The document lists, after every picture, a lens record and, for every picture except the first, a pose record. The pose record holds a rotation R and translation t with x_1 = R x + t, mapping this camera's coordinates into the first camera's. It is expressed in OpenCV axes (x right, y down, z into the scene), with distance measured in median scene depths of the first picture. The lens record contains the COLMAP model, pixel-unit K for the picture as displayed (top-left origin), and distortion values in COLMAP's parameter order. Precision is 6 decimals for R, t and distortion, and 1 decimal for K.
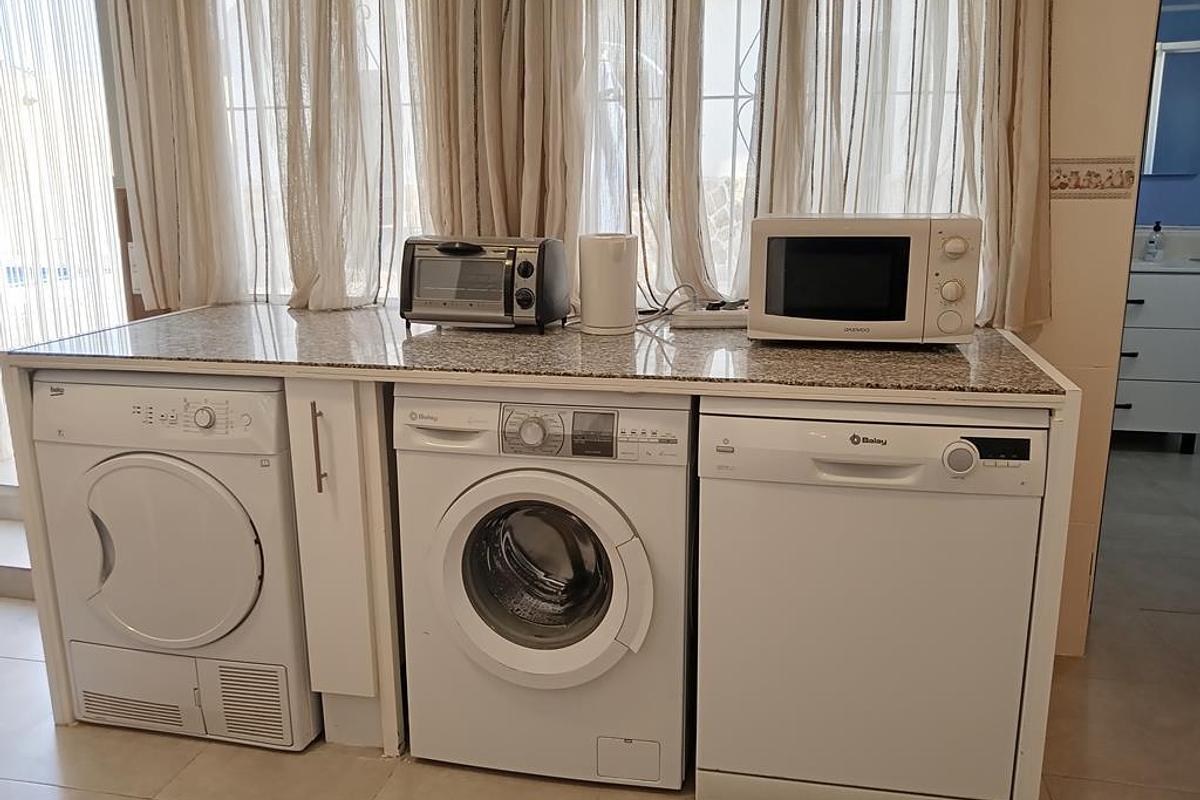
lens RADIAL K [[973.7, 0, 615.9], [0, 973.7, 398.6], [0, 0, 1]] dist [0.105530, -0.232697]
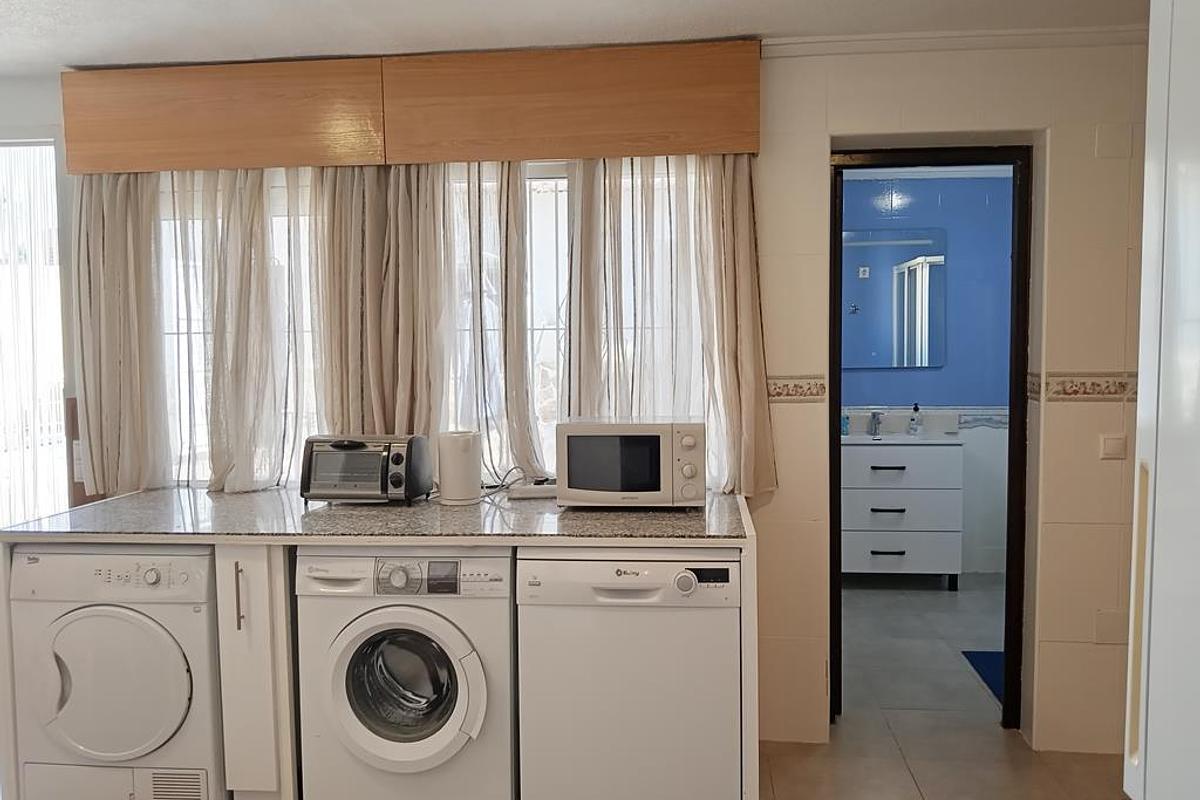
lens RADIAL K [[973.7, 0, 615.9], [0, 973.7, 398.6], [0, 0, 1]] dist [0.105530, -0.232697]
pose [[0.993507, -0.012683, 0.113061, 0.058143], [0.031433, 0.985685, -0.165644, 0.020606], [-0.109341, 0.168122, 0.979683, -0.392252]]
